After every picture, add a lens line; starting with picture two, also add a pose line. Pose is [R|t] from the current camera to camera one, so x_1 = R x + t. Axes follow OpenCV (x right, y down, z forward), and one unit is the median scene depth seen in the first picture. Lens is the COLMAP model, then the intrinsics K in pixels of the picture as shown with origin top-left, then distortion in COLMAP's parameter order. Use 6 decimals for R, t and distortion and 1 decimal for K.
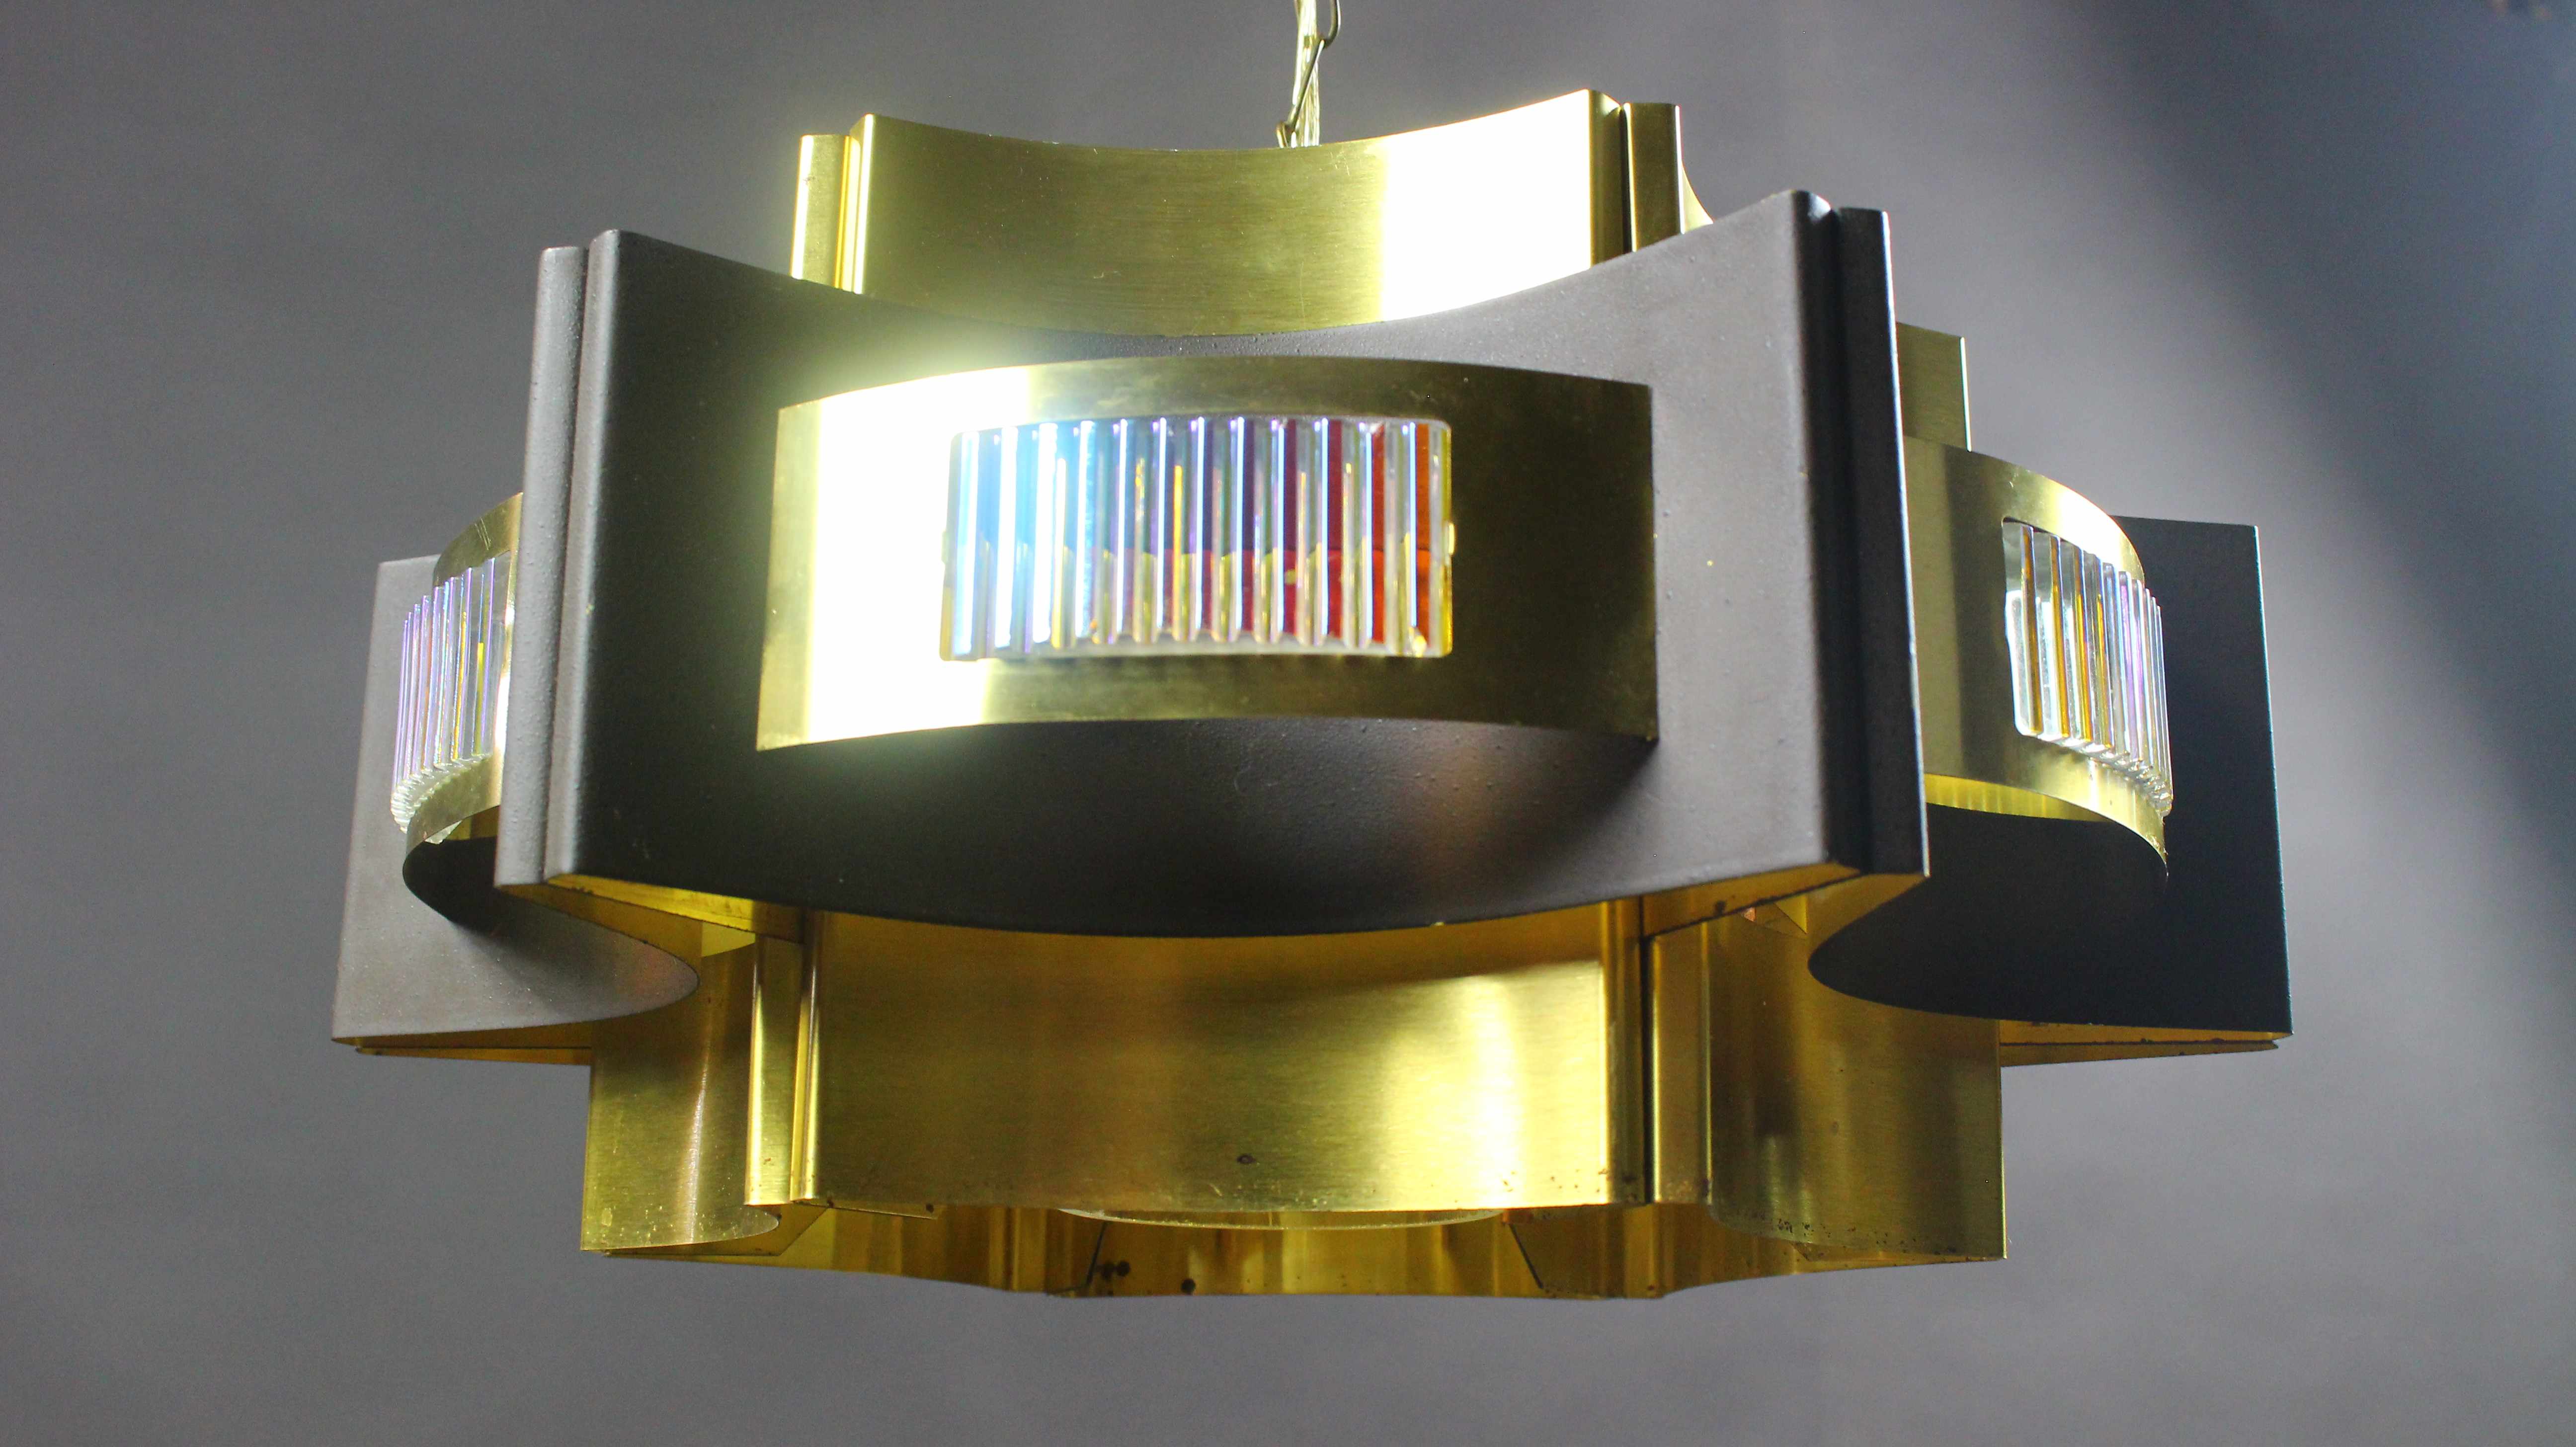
lens RADIAL K [[2907.8, 0, 1268.5], [0, 2907.8, 723.3], [0, 0, 1]] dist [-0.049145, 0.000000]
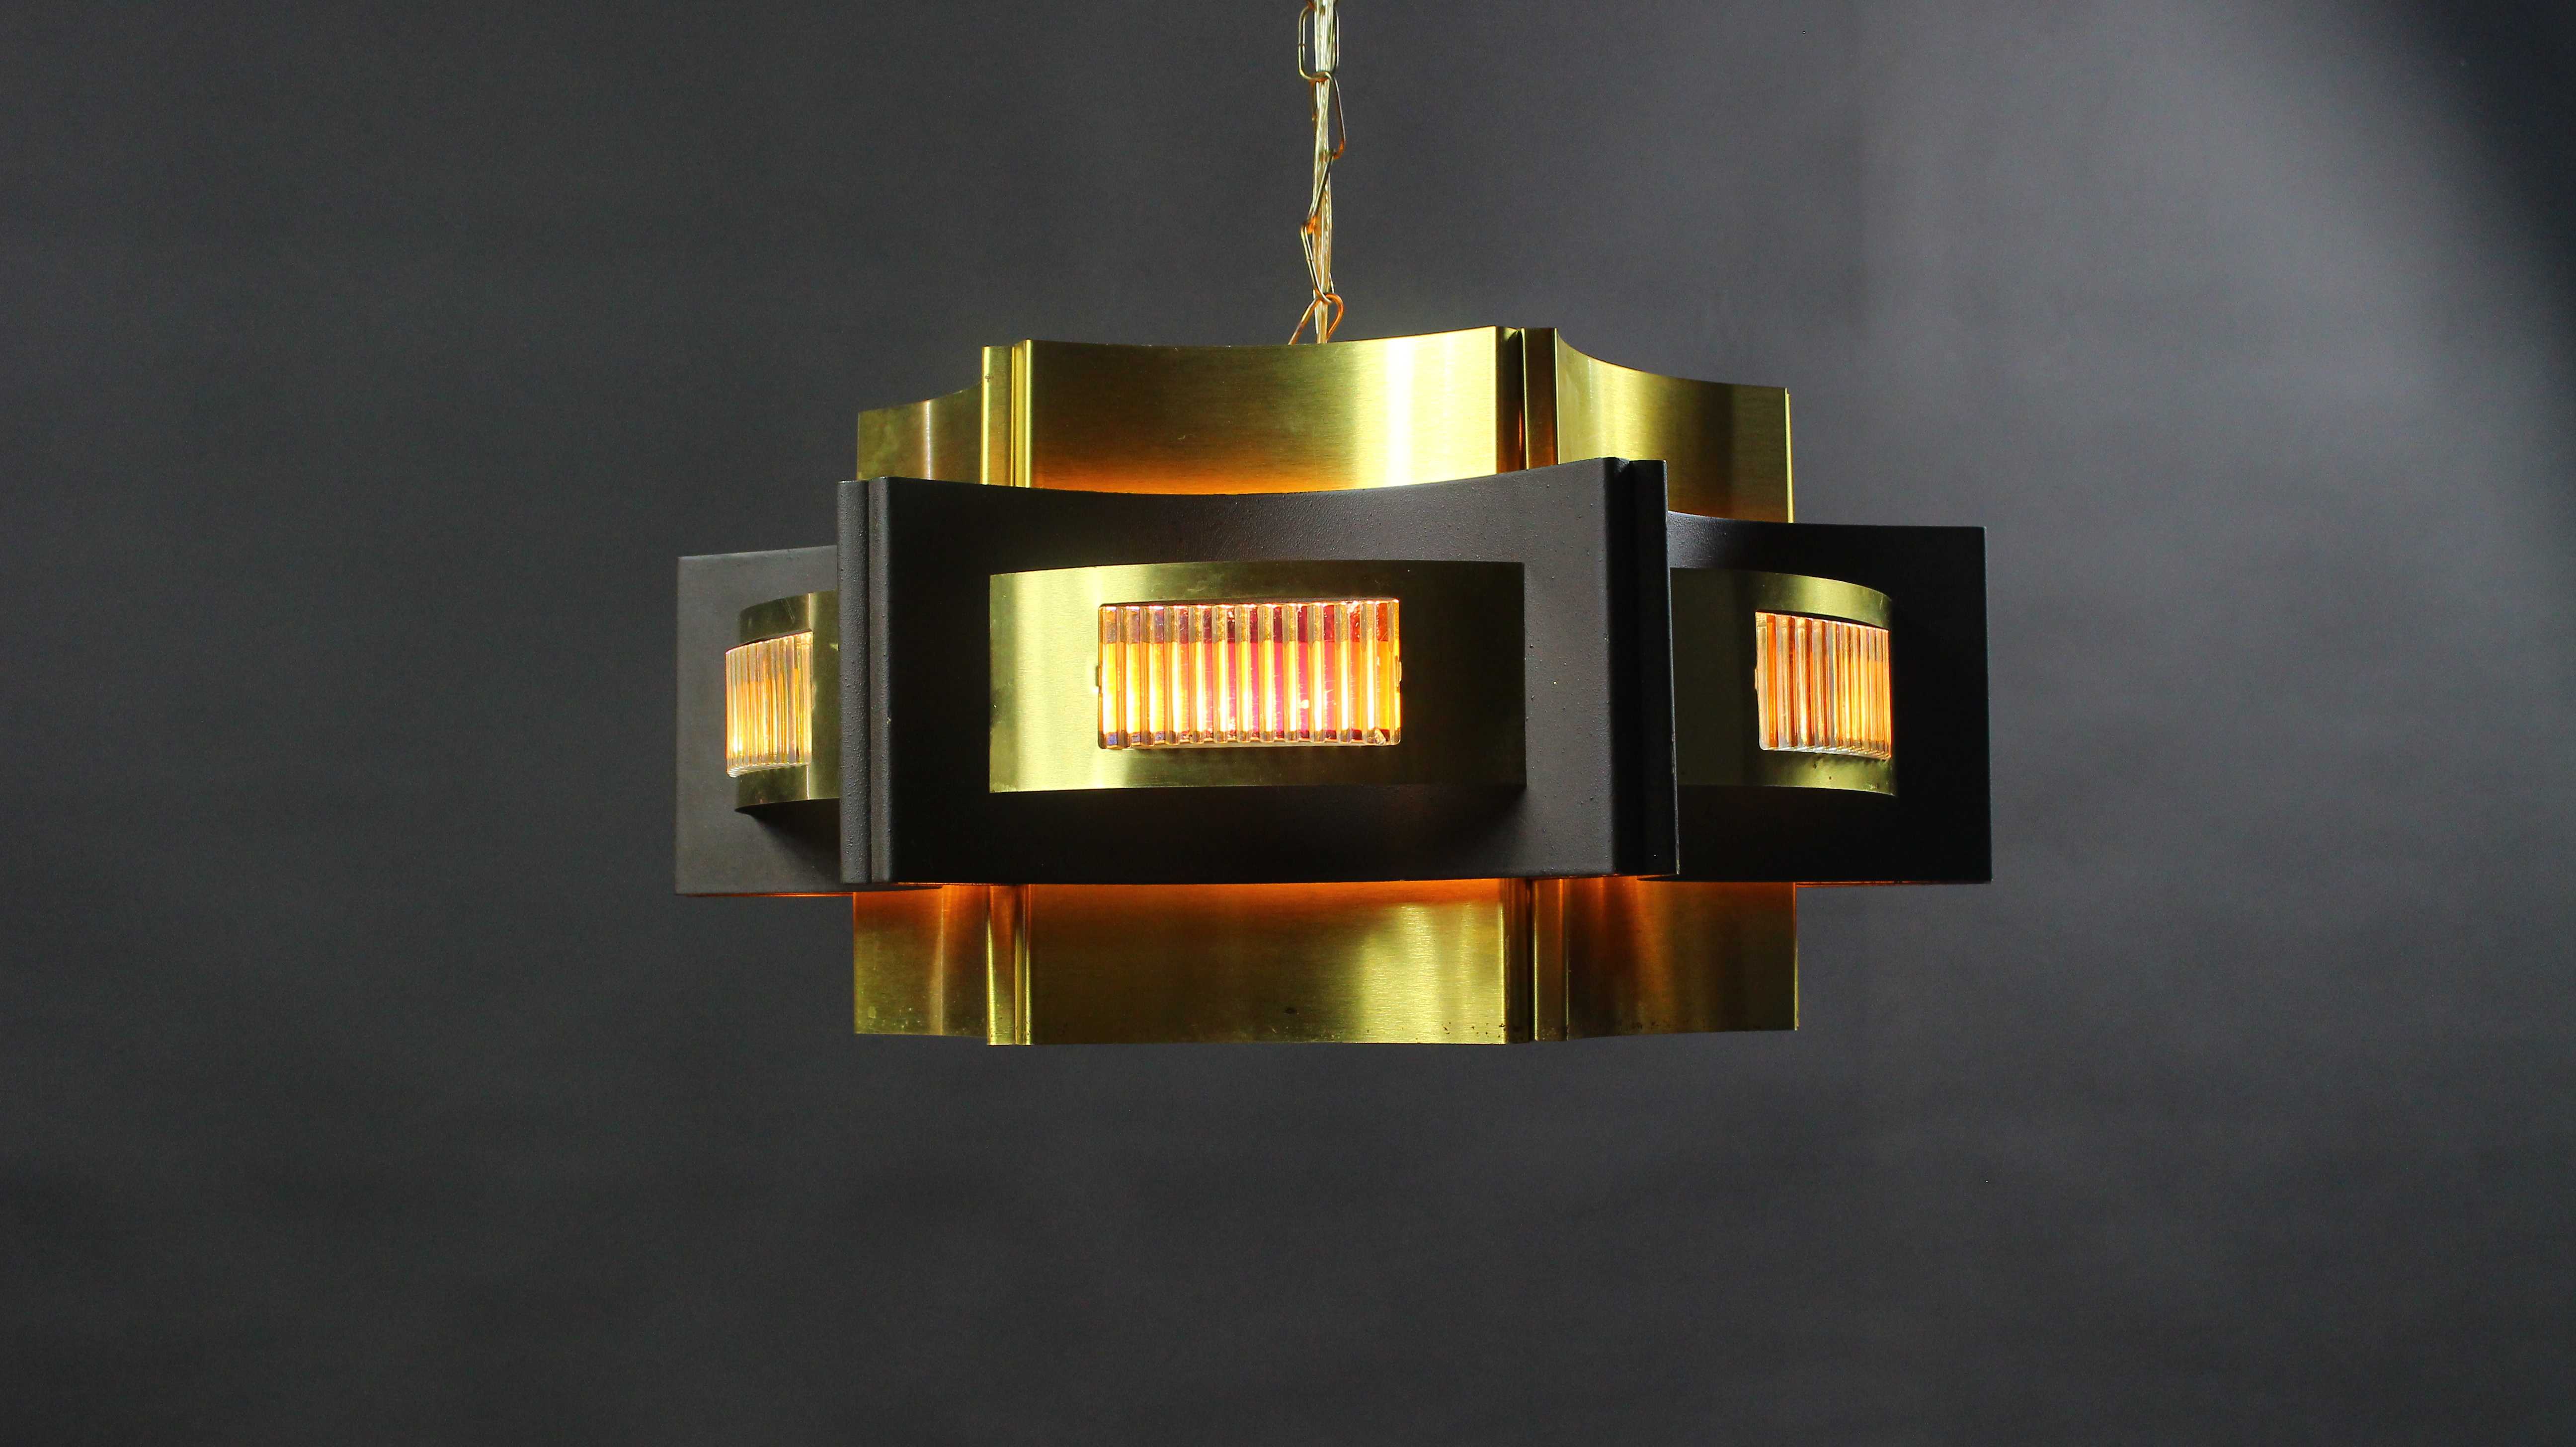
lens RADIAL K [[3400.0, 0, 1294.8], [0, 3400.0, 709.1], [0, 0, 1]] dist [-0.005761, 0.000000]
pose [[0.999510, -0.022195, -0.022084, 0.041869], [0.025963, 0.981750, 0.188396, -0.388497], [0.017499, -0.188877, 0.981845, -0.875235]]
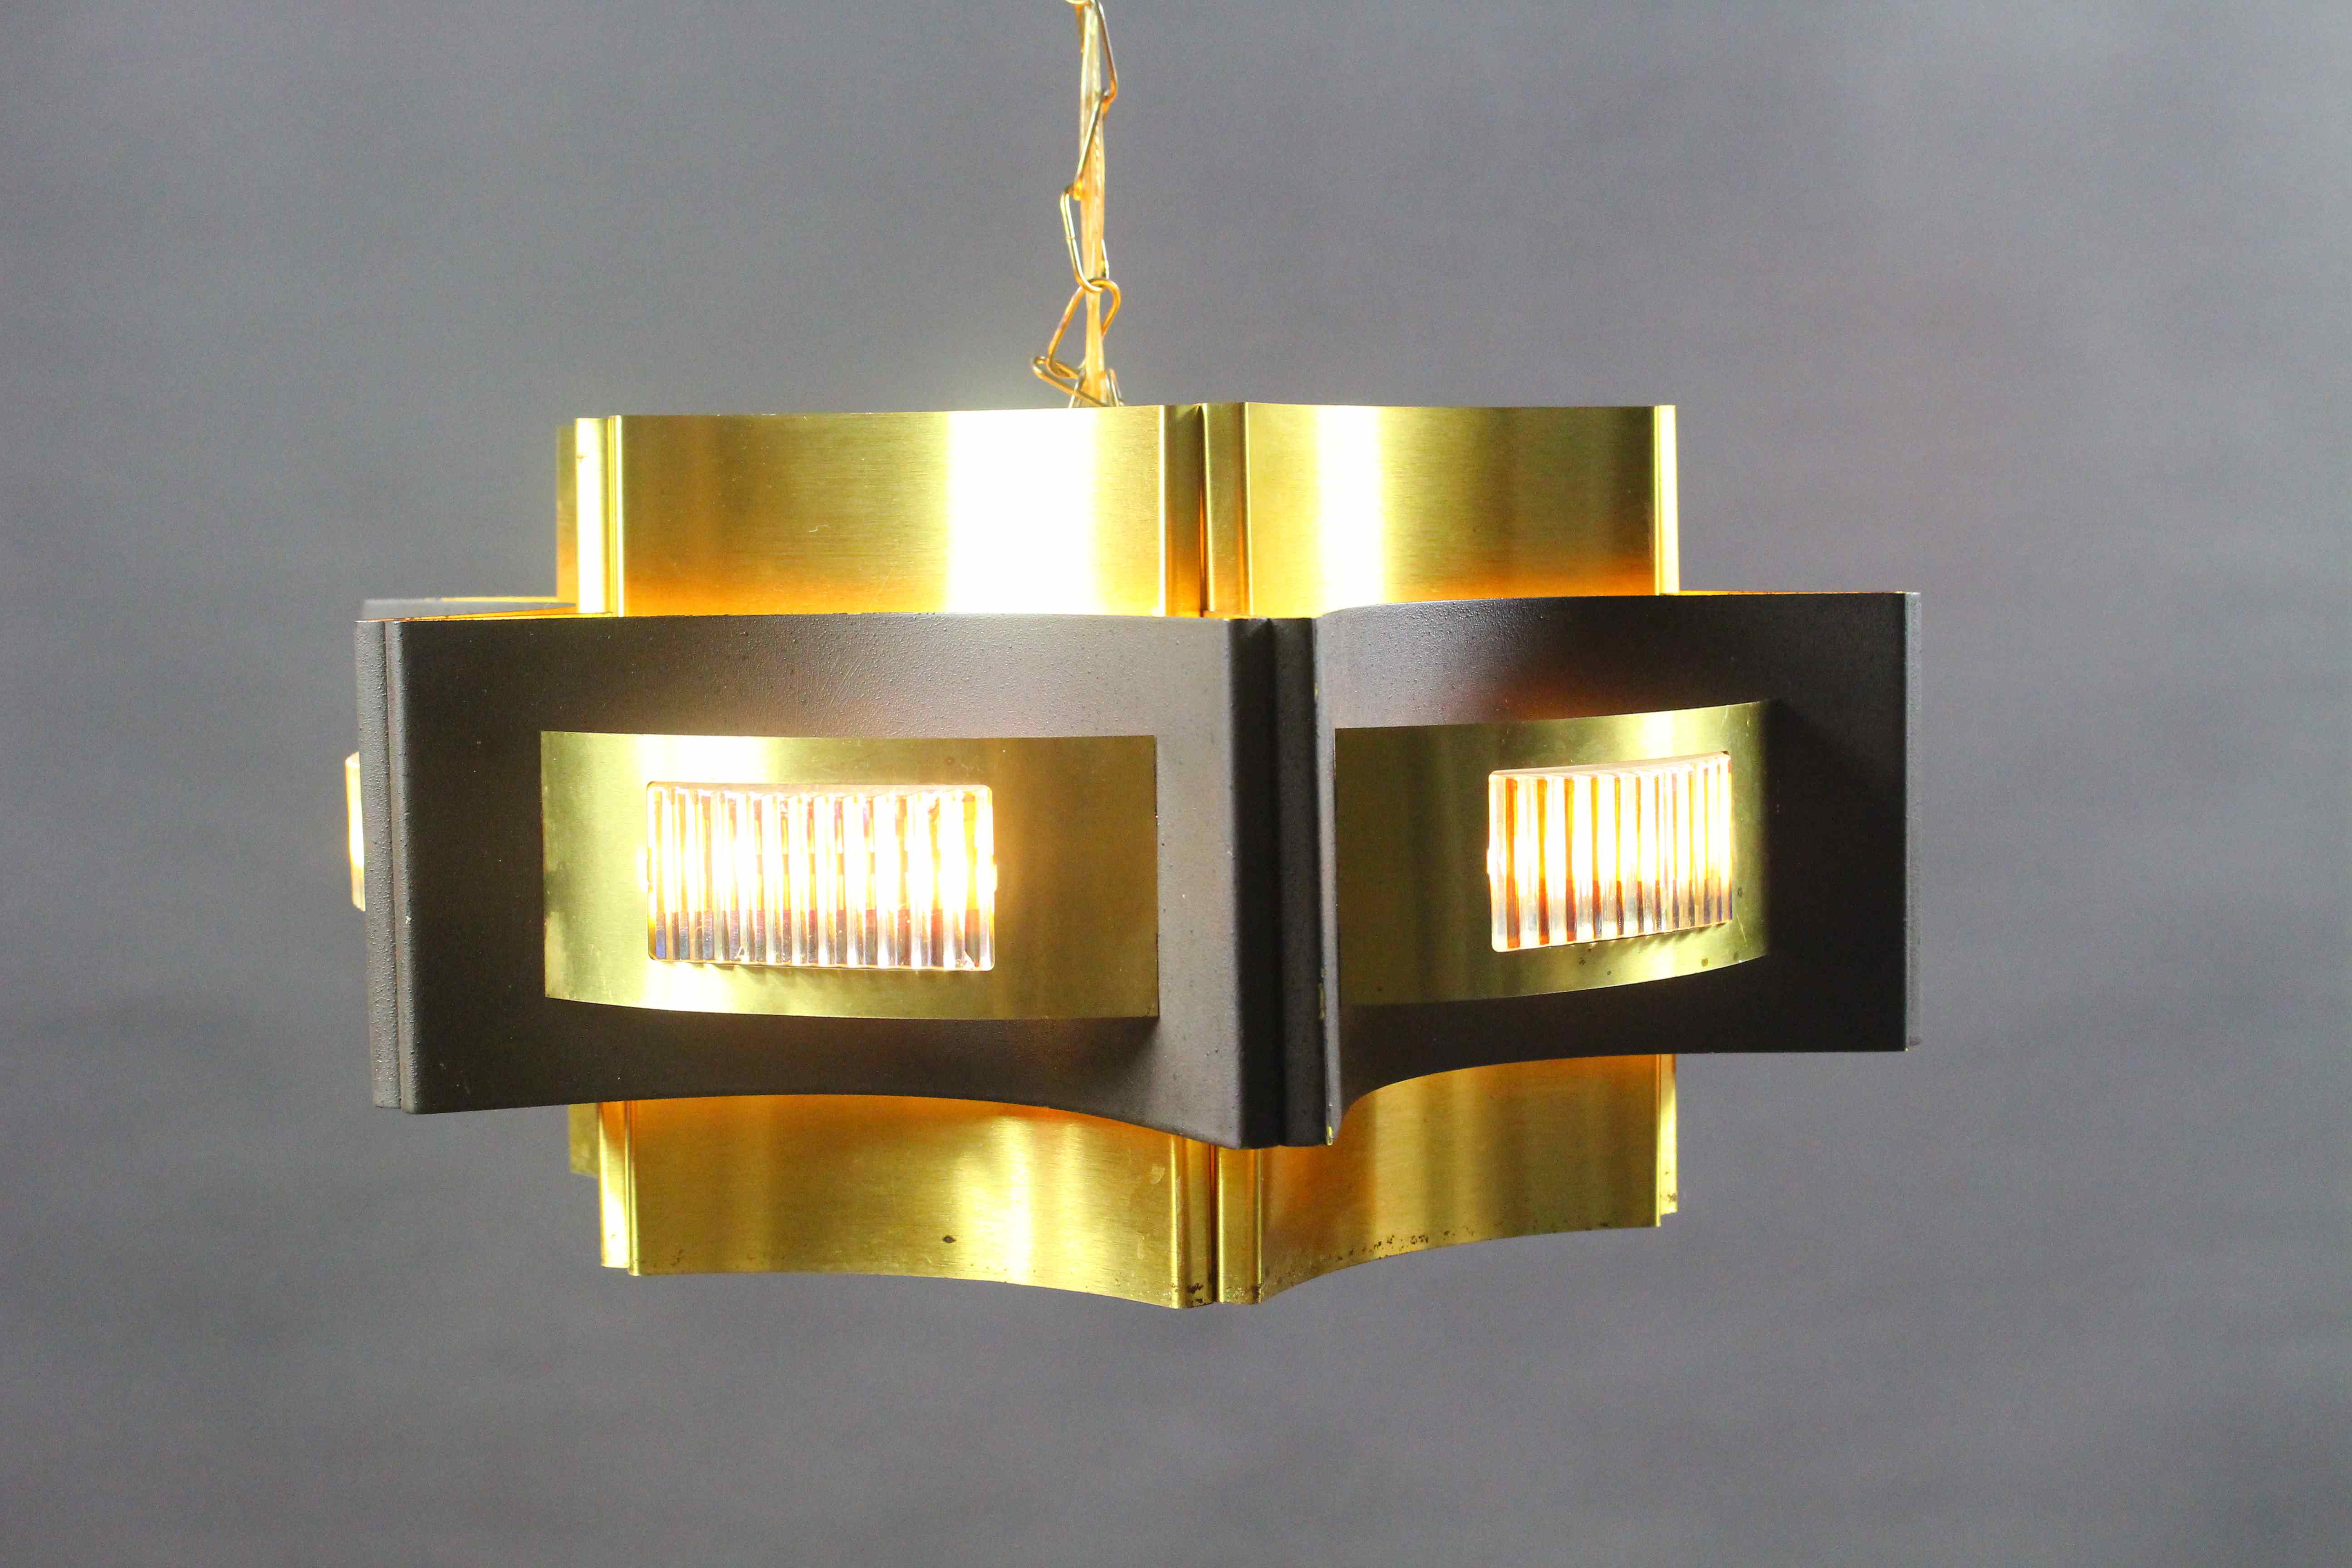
lens RADIAL K [[4054.2, 0, 1167.9], [0, 4054.2, 782.8], [0, 0, 1]] dist [-0.060854, 0.000000]
pose [[0.971232, -0.009761, -0.237936, 0.548200], [0.085814, 0.946377, 0.311460, -0.636389], [0.222137, -0.322918, 0.919989, -0.640194]]
